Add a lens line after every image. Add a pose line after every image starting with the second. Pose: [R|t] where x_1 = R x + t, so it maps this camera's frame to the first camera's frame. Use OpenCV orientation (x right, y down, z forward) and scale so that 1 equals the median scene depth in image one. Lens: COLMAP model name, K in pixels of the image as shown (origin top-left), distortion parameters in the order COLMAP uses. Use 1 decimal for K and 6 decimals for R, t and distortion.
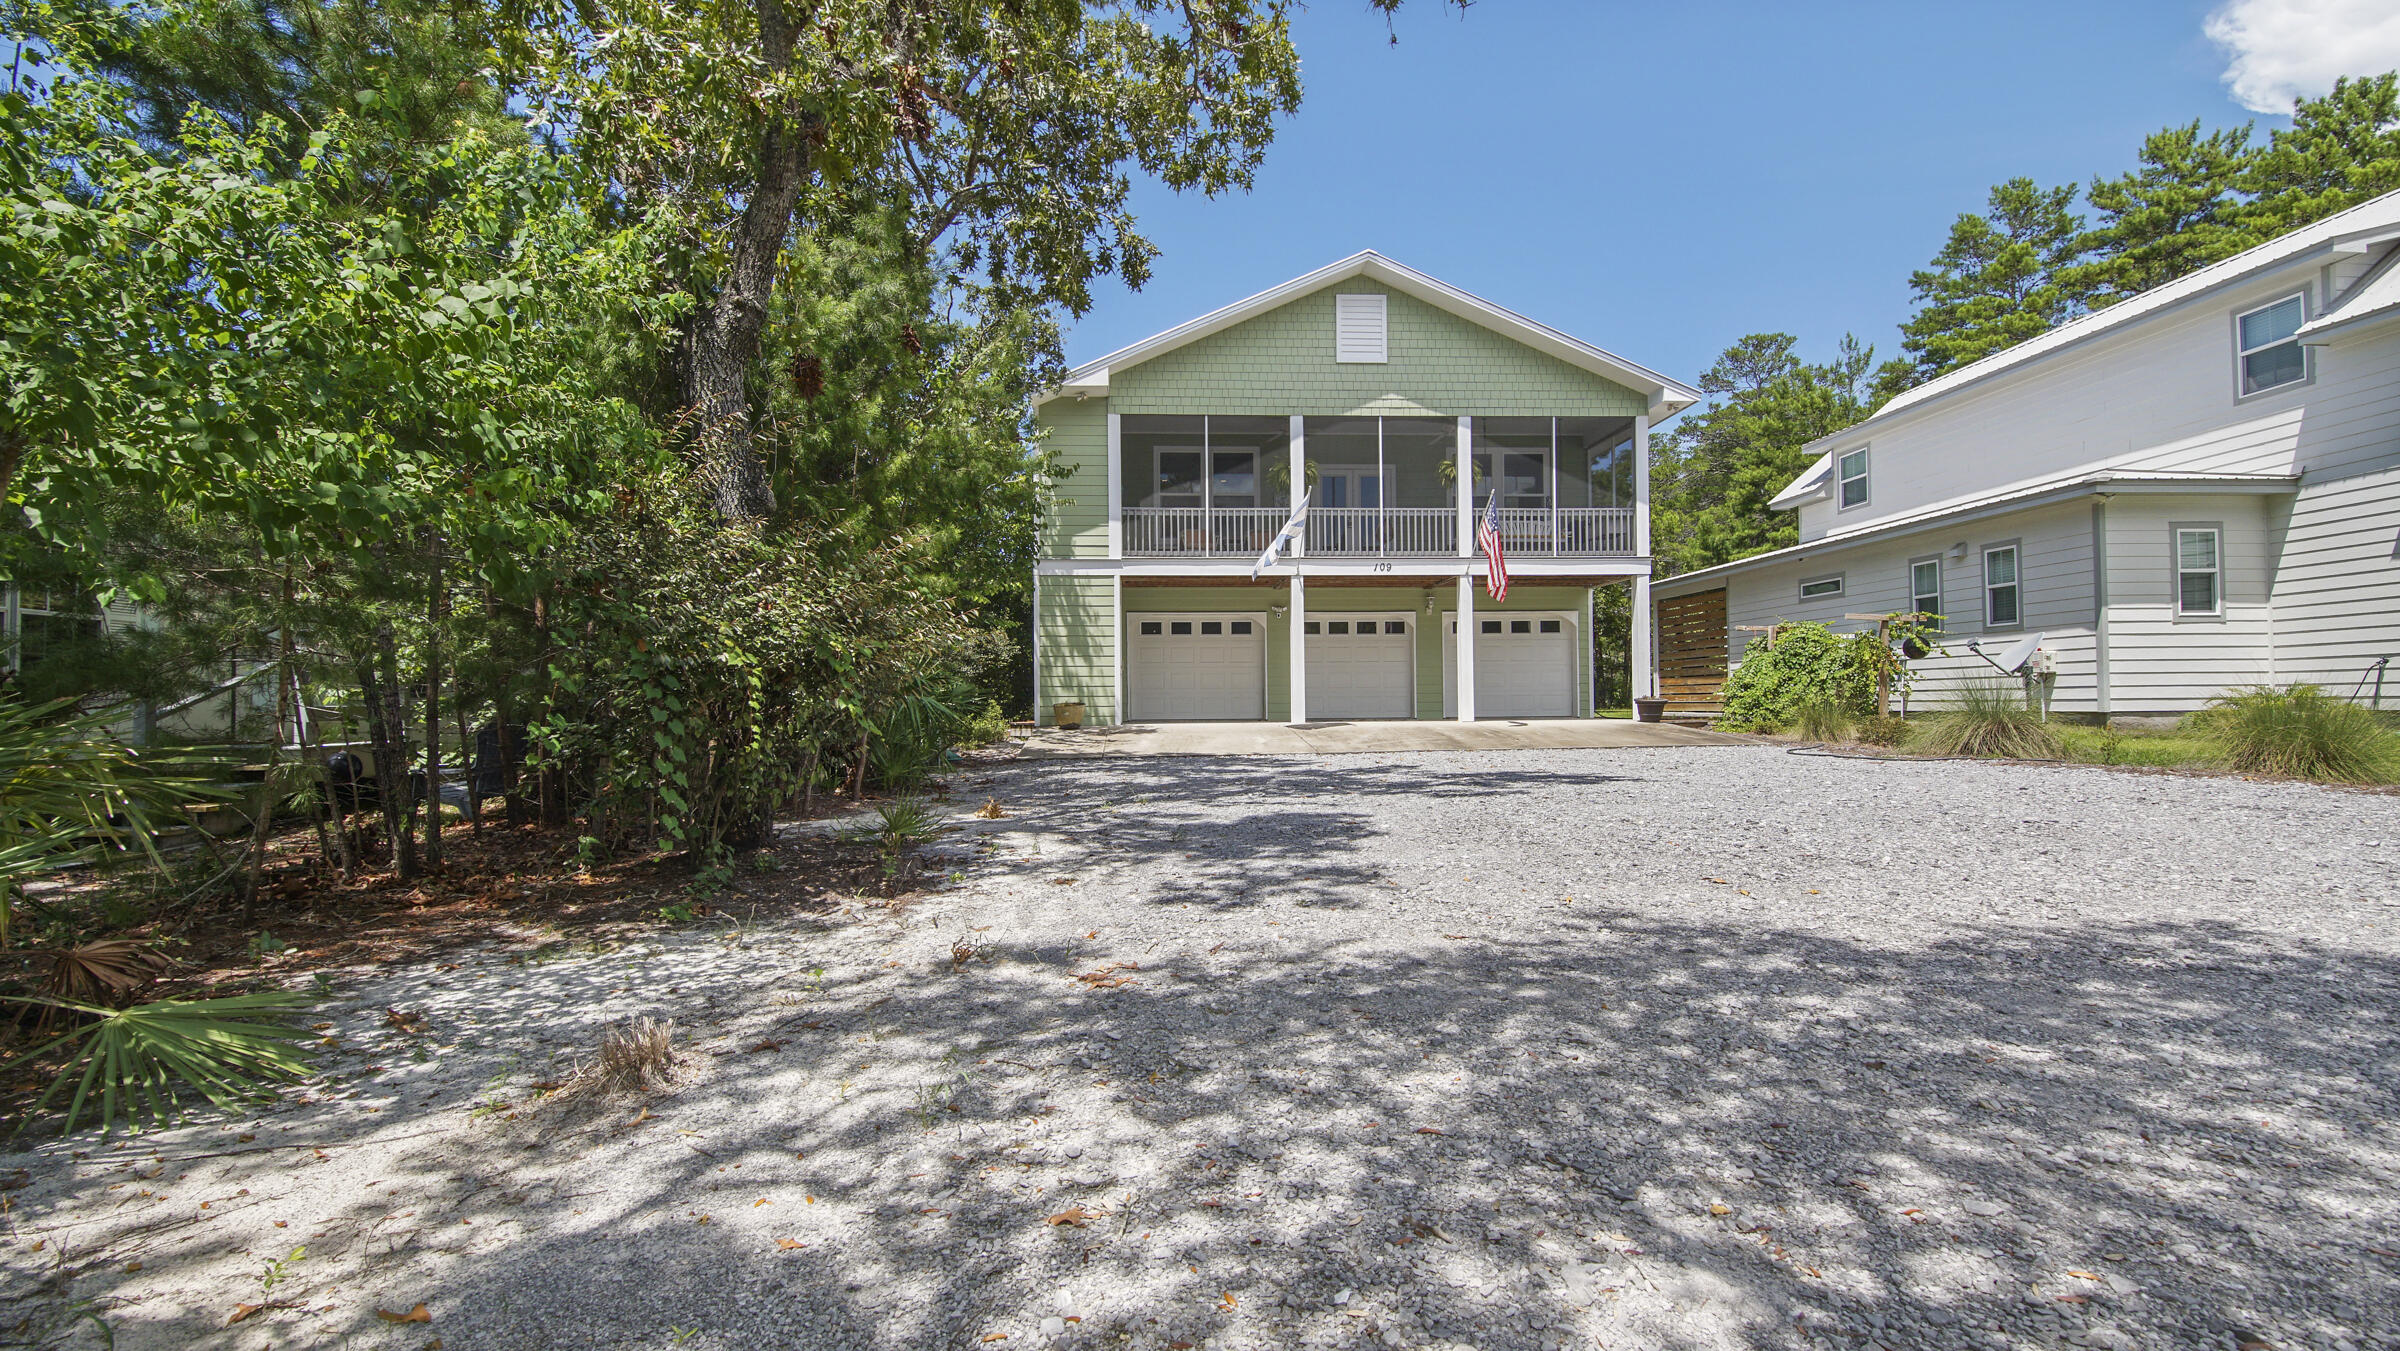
lens RADIAL K [[1065.2, 0, 1200.9], [0, 1065.2, 692.7], [0, 0, 1]] dist [0.035935, -0.017390]
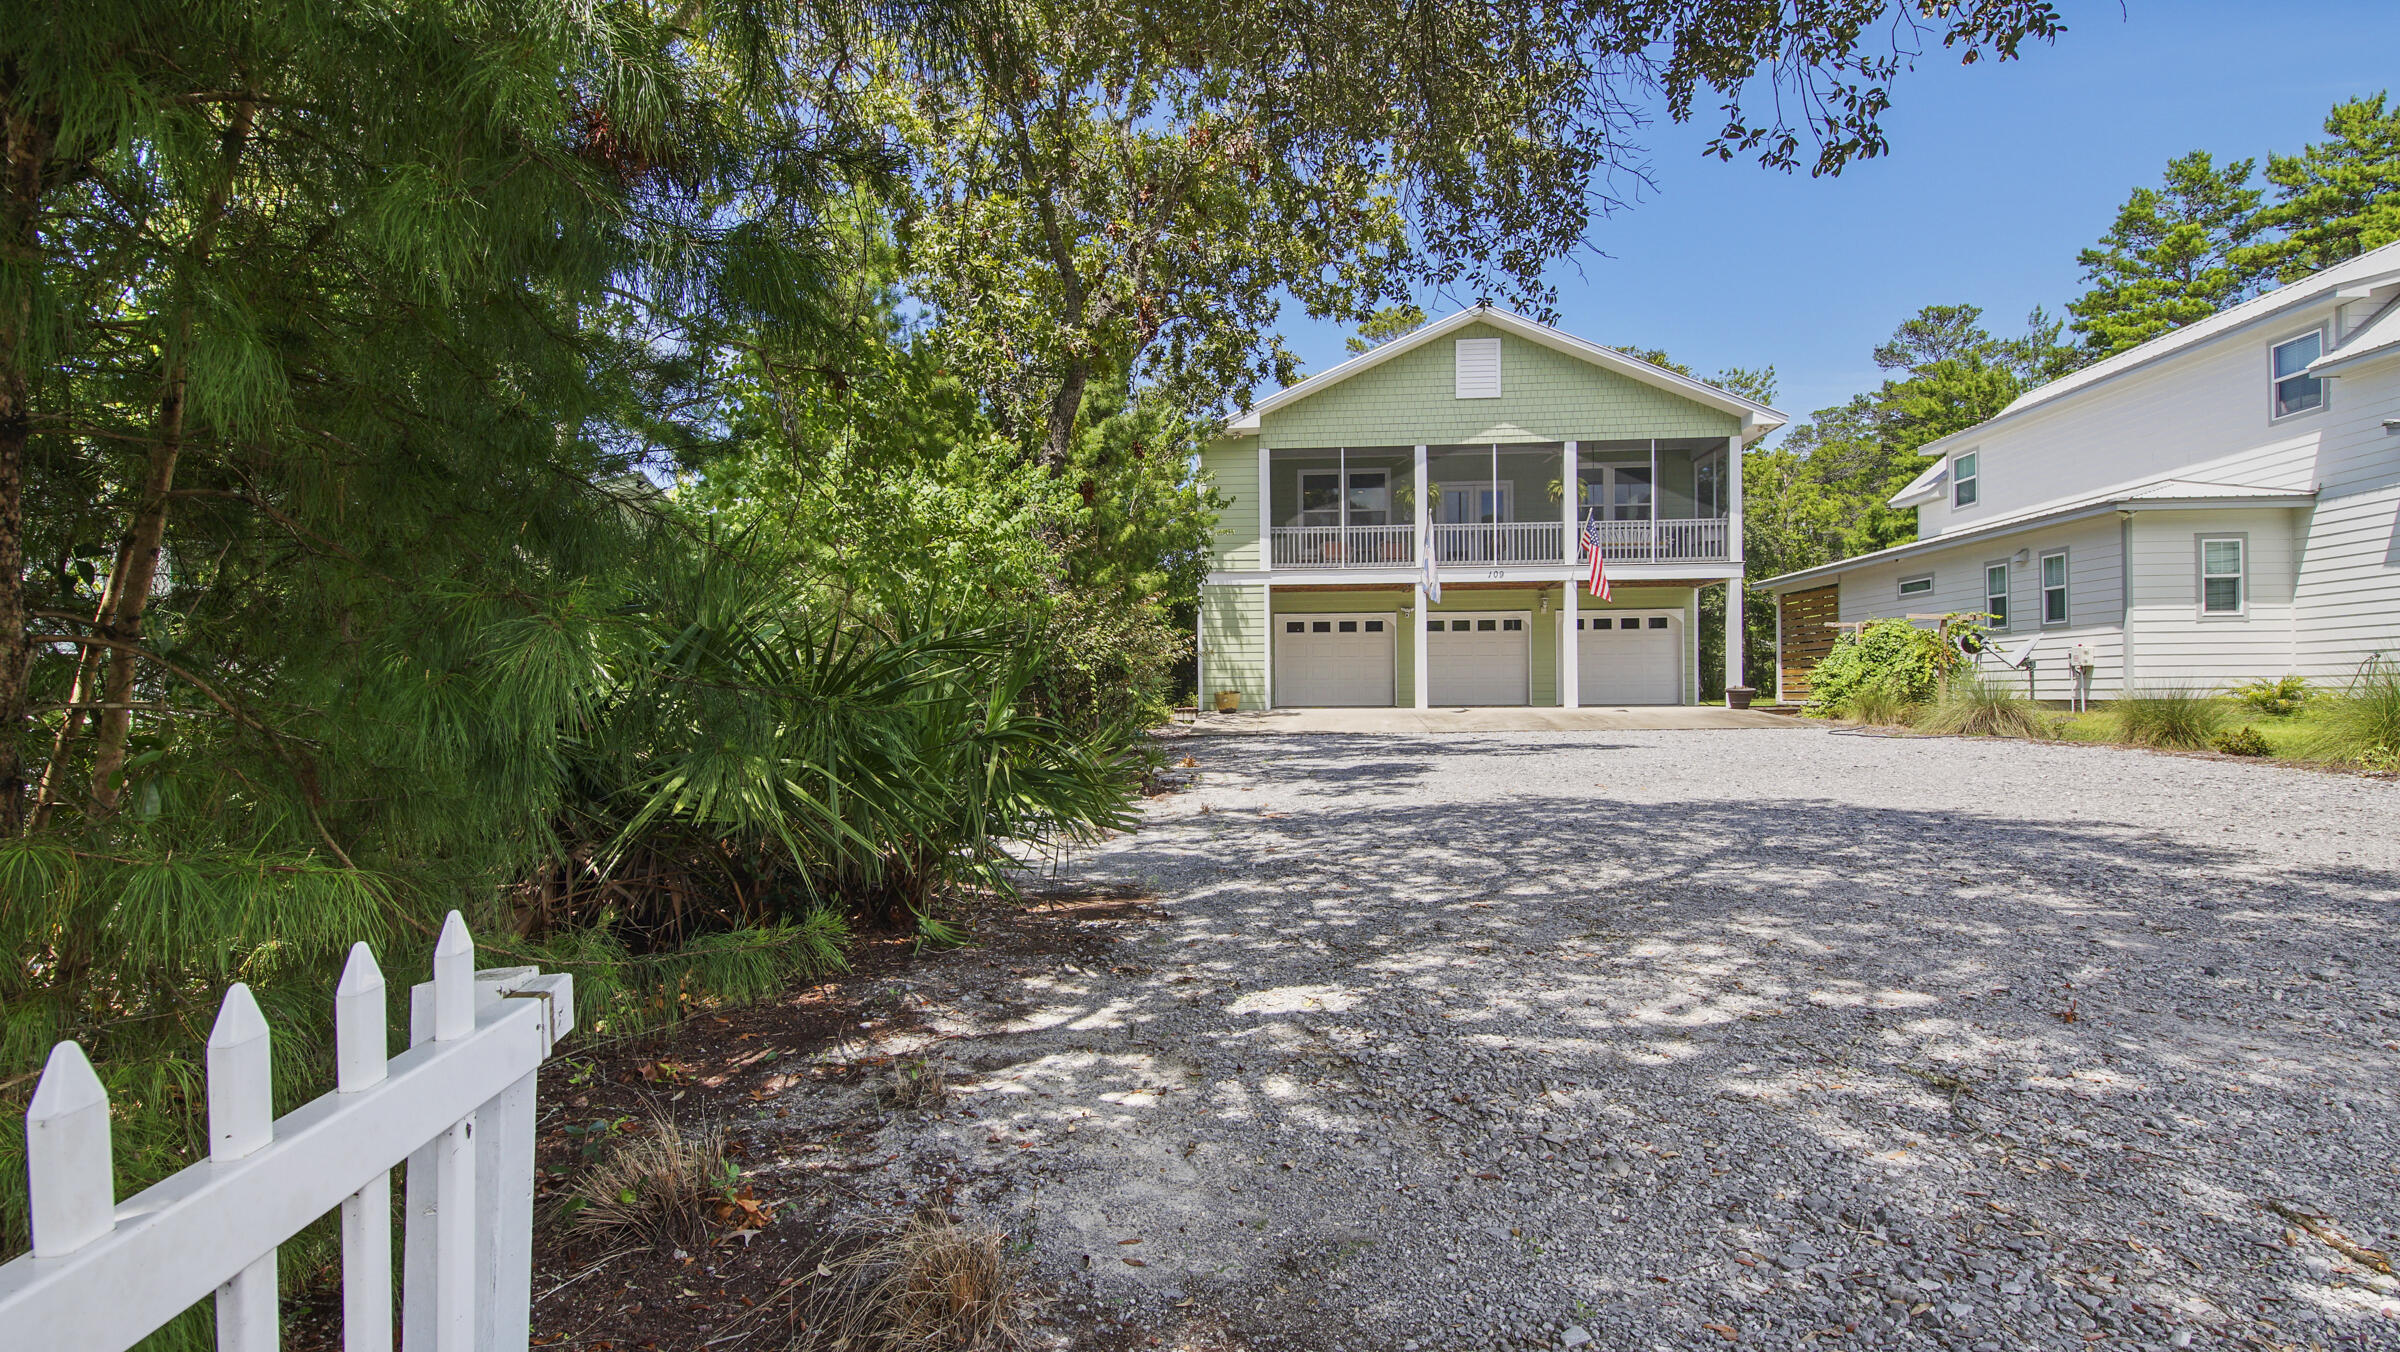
lens RADIAL K [[1065.2, 0, 1188.4], [0, 1065.2, 685.2], [0, 0, 1]] dist [0.035935, -0.017390]
pose [[0.989273, 0.000473, -0.146079, 0.009061], [-0.000069, 0.999996, 0.002772, -0.000663], [0.146080, -0.002732, 0.989269, -0.193987]]
